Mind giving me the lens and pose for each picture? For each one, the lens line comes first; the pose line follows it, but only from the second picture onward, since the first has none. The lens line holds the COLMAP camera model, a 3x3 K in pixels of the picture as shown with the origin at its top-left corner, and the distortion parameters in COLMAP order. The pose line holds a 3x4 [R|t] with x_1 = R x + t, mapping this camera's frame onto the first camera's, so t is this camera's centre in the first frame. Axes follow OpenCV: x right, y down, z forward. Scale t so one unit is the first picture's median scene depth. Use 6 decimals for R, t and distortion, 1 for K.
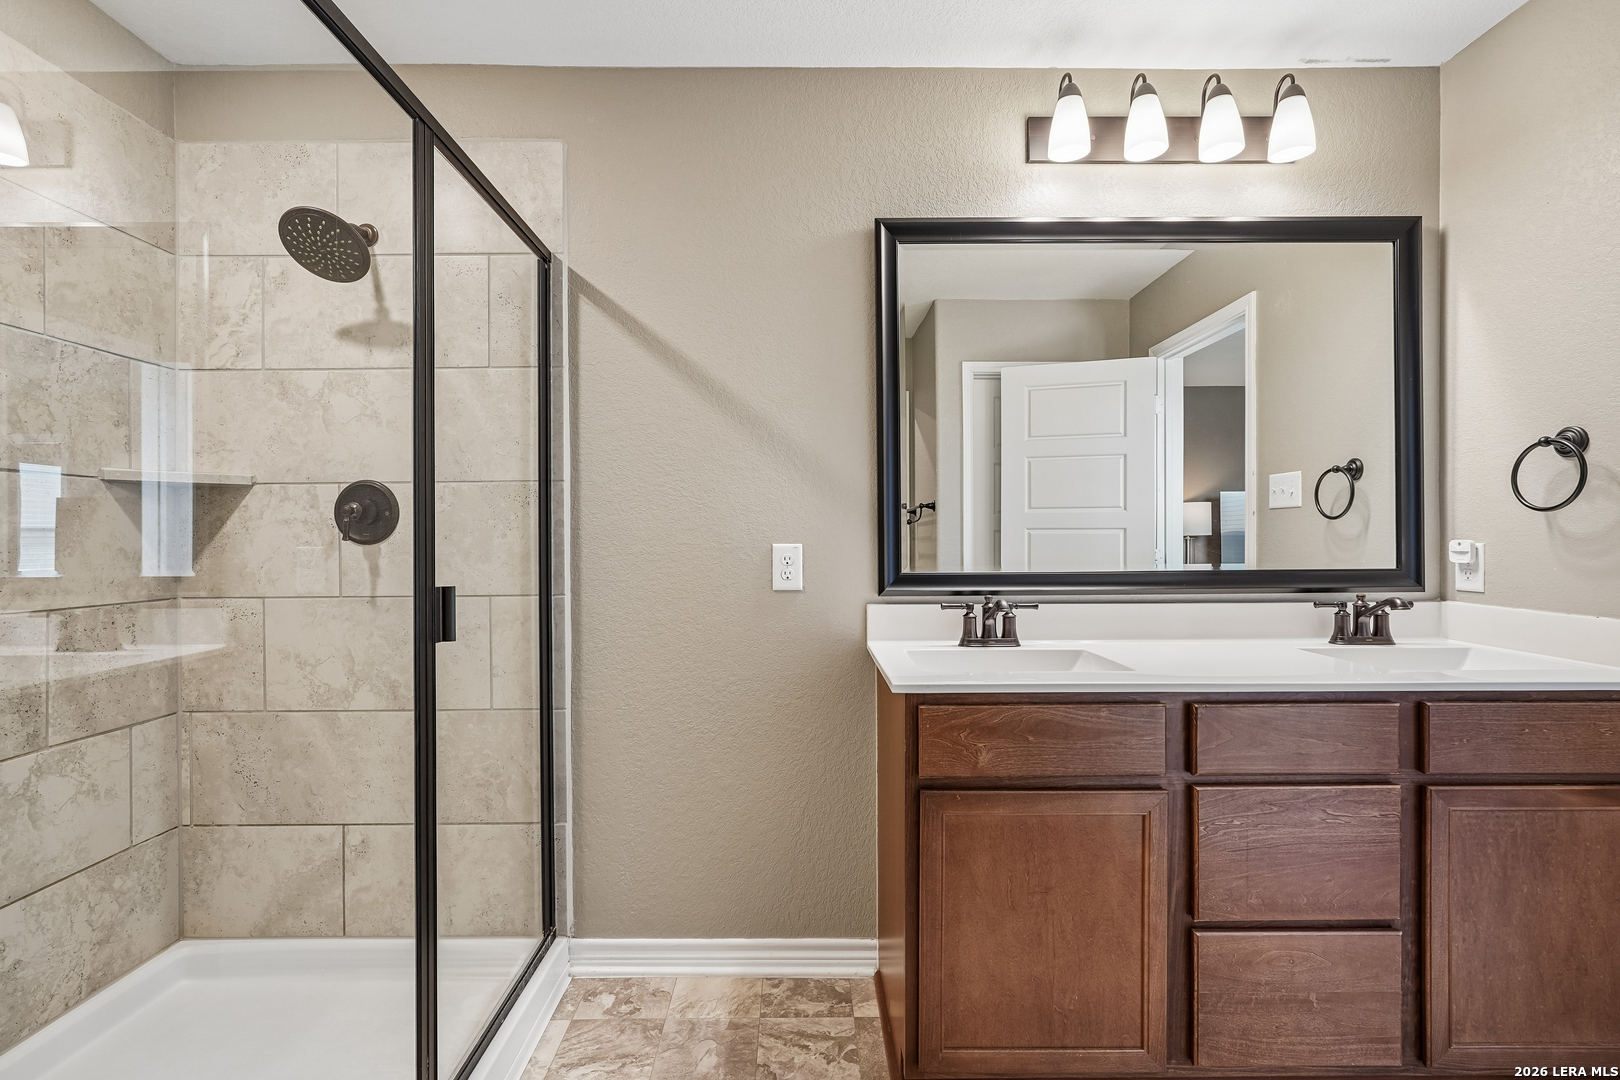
lens RADIAL K [[729.2, 0, 806.5], [0, 729.2, 536.3], [0, 0, 1]] dist [-0.015280, 0.007890]
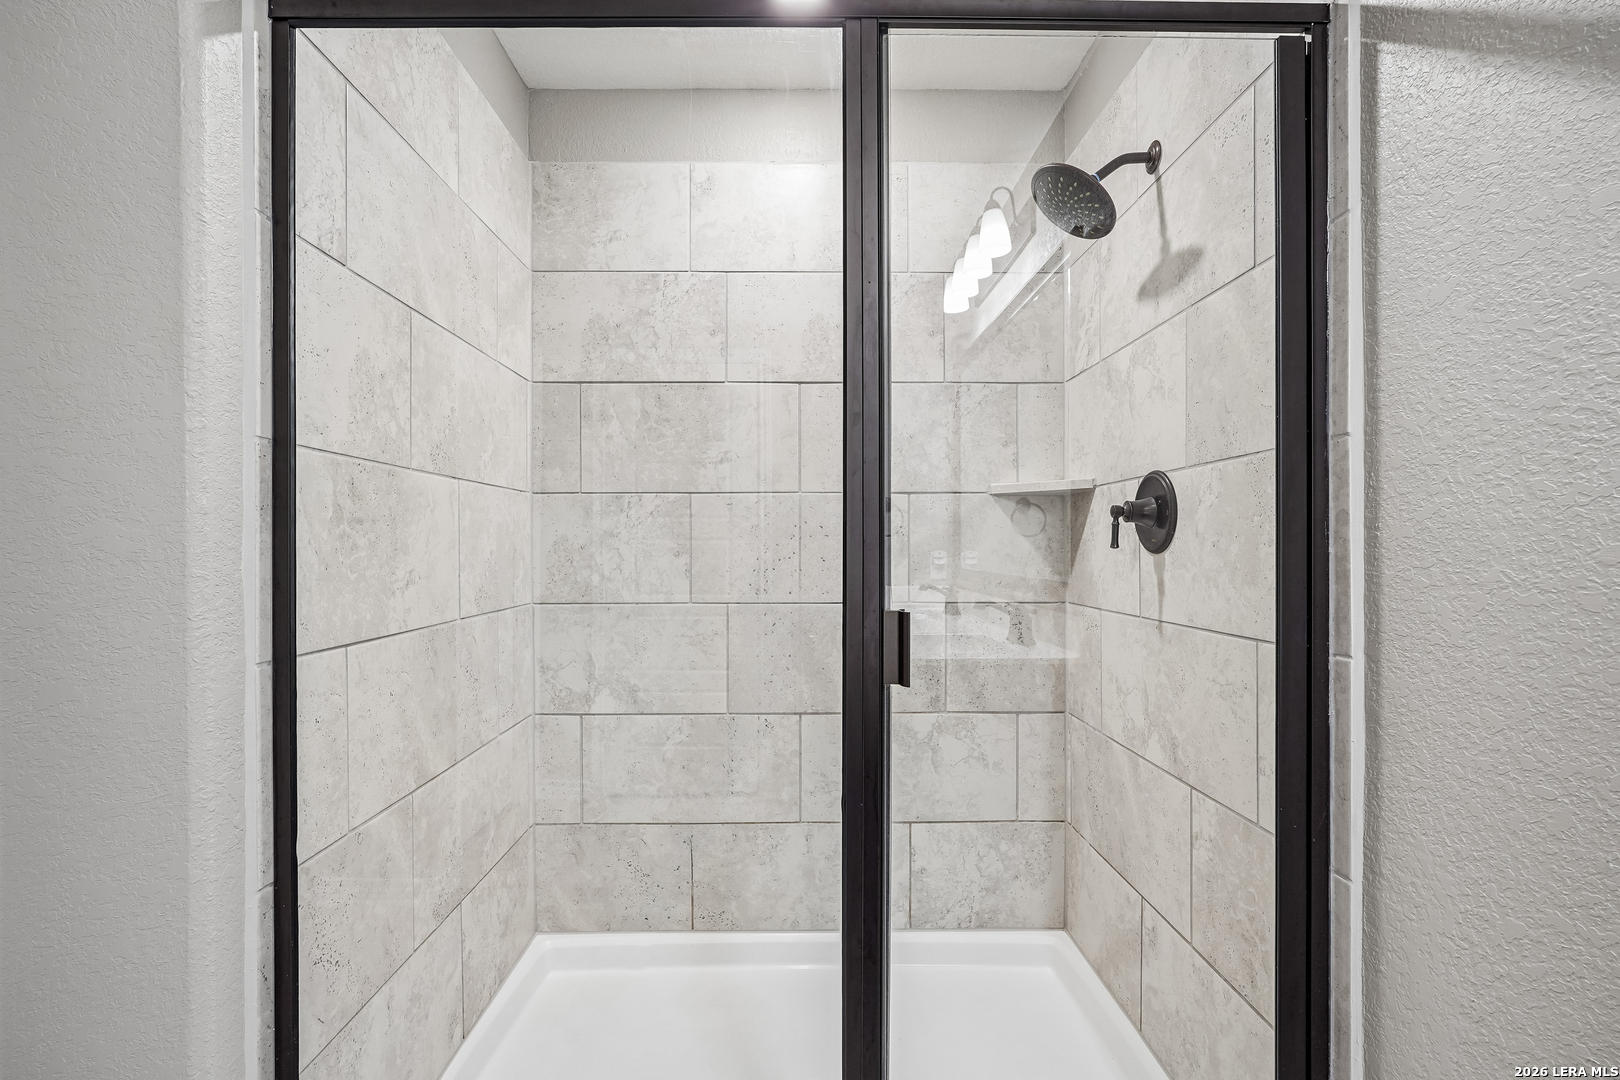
lens RADIAL K [[729.2, 0, 802.4], [0, 729.2, 548.3], [0, 0, 1]] dist [-0.015280, 0.007890]
pose [[0.010762, 0.007184, -0.999916, 0.178666], [0.003323, 0.999968, 0.007220, -0.001166], [0.999937, -0.003401, 0.010738, 0.638015]]
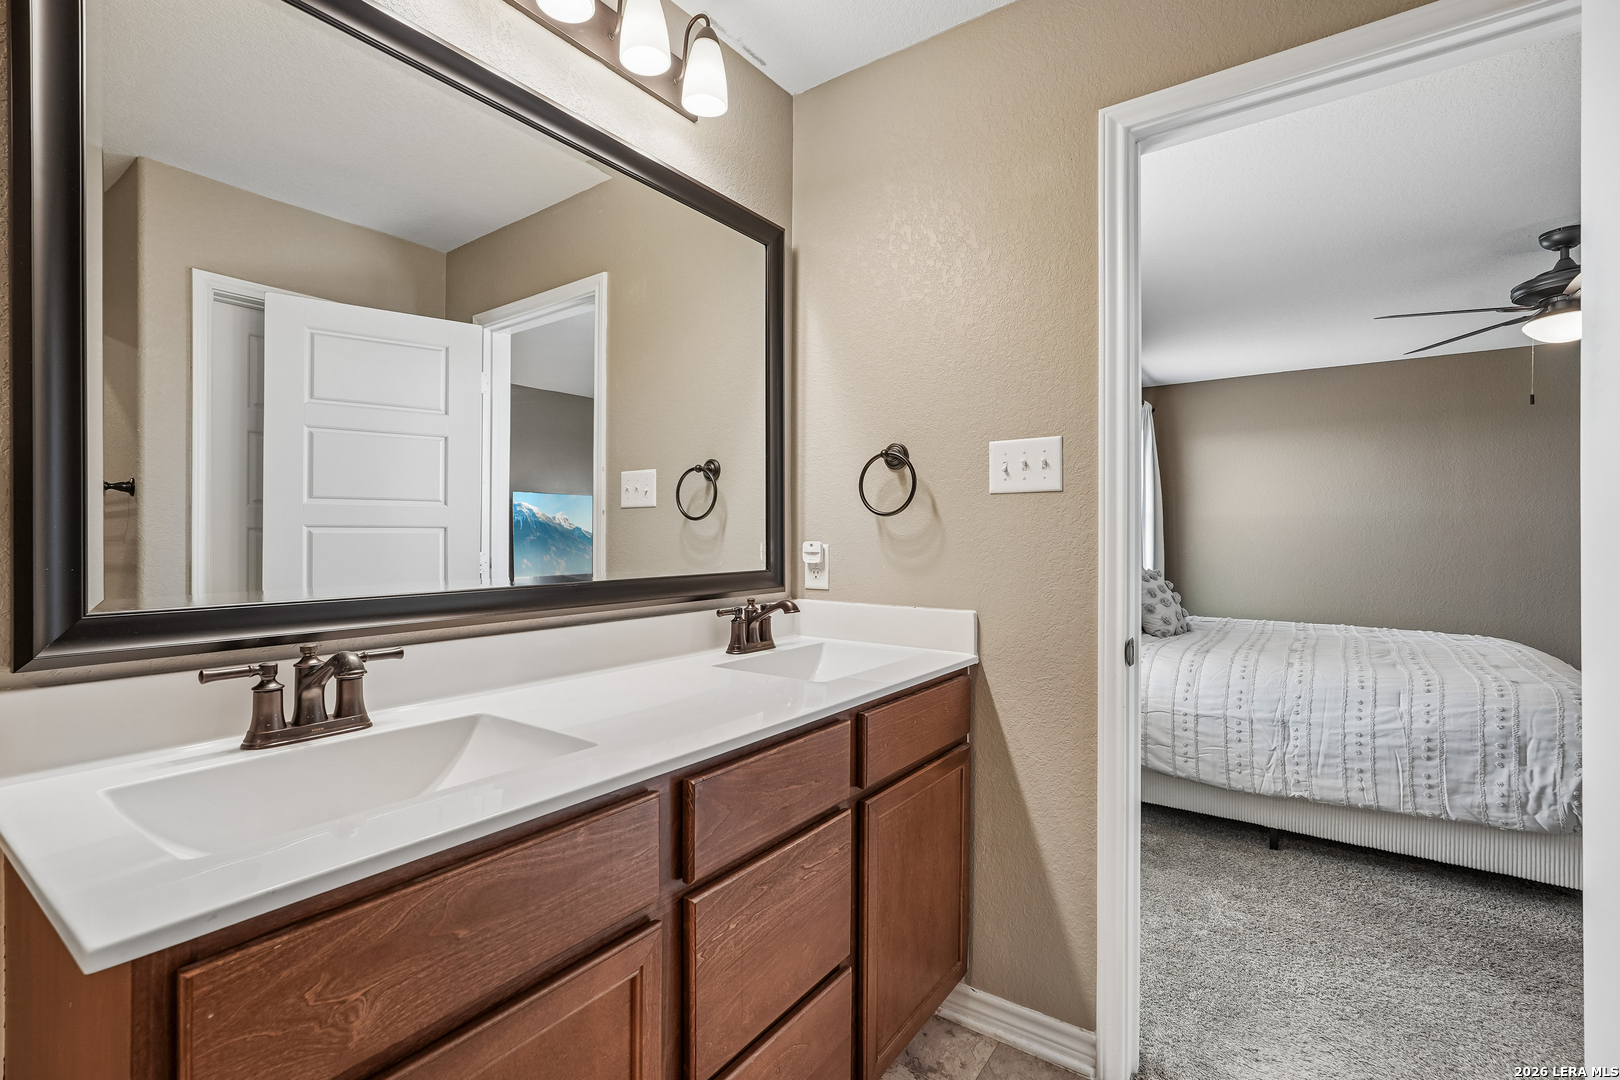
lens RADIAL K [[729.2, 0, 803.7], [0, 729.2, 535.0], [0, 0, 1]] dist [-0.015280, 0.007890]
pose [[0.587549, 0.005684, 0.809168, 0.027197], [-0.003265, 0.999984, -0.004654, 0.000253], [-0.809182, 0.000092, 0.587558, 0.379586]]
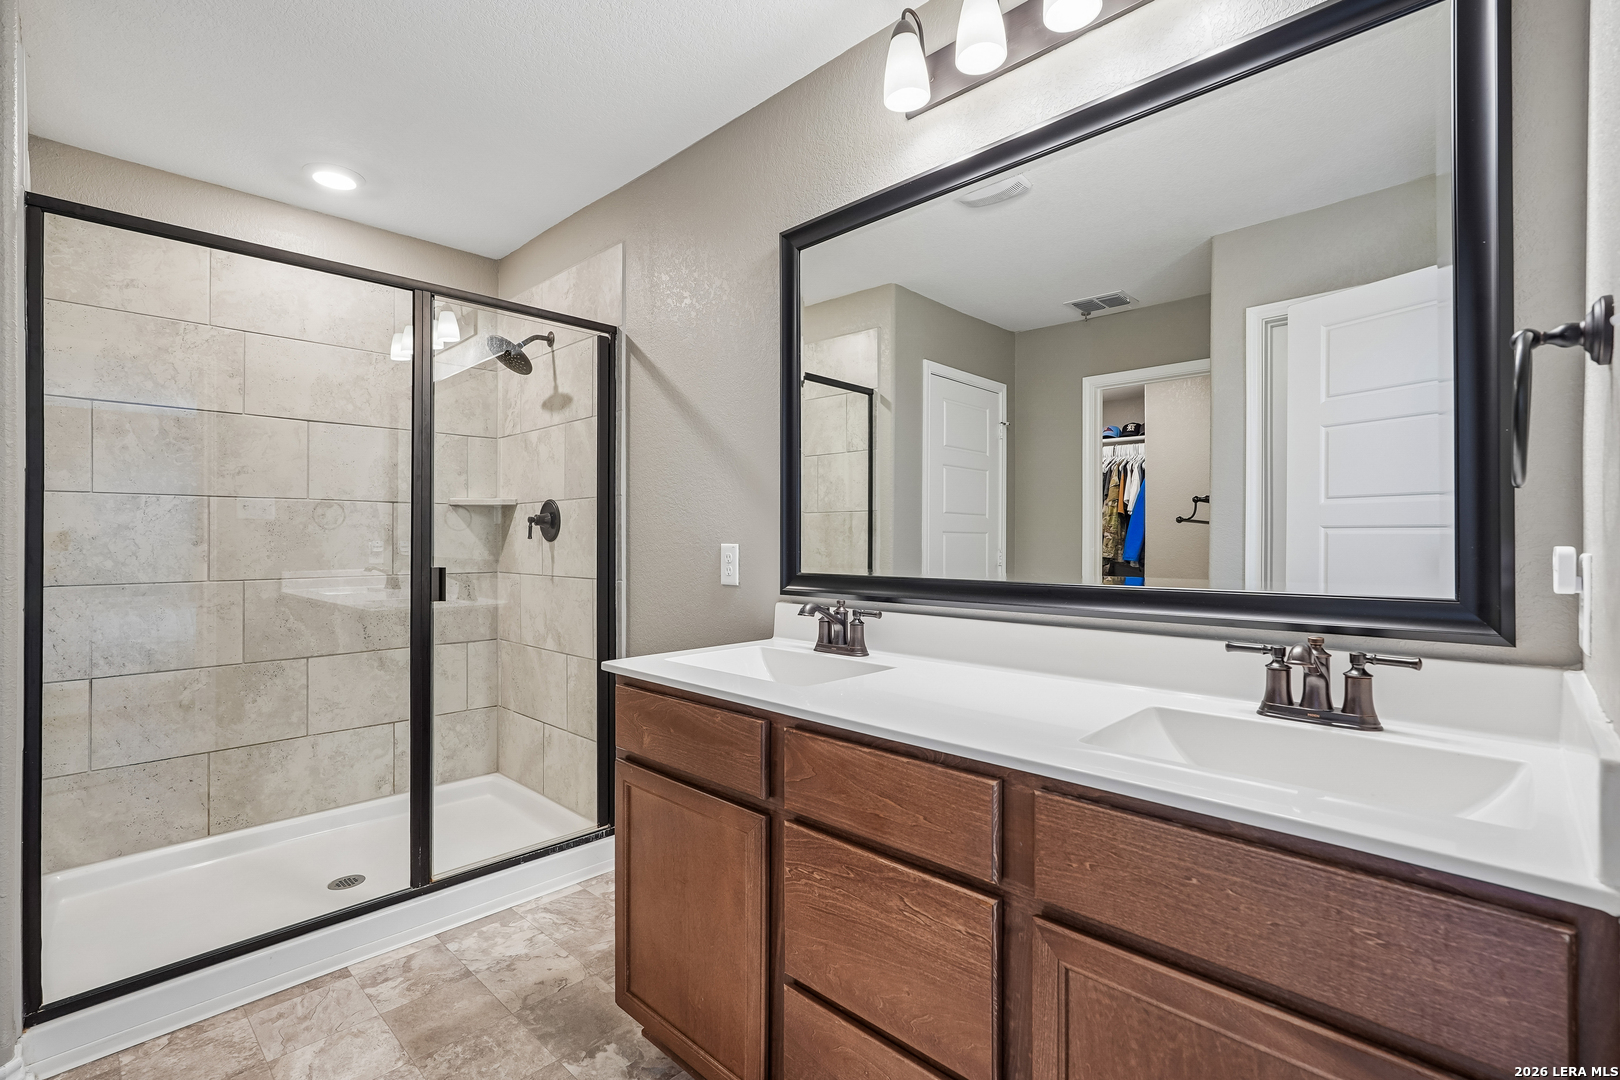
lens RADIAL K [[729.2, 0, 803.1], [0, 729.2, 534.8], [0, 0, 1]] dist [-0.015280, 0.007890]
pose [[0.718044, 0.000655, -0.695997, 0.877535], [-0.002015, 0.999997, -0.001138, -0.002548], [0.695994, 0.002220, 0.718044, 0.282126]]
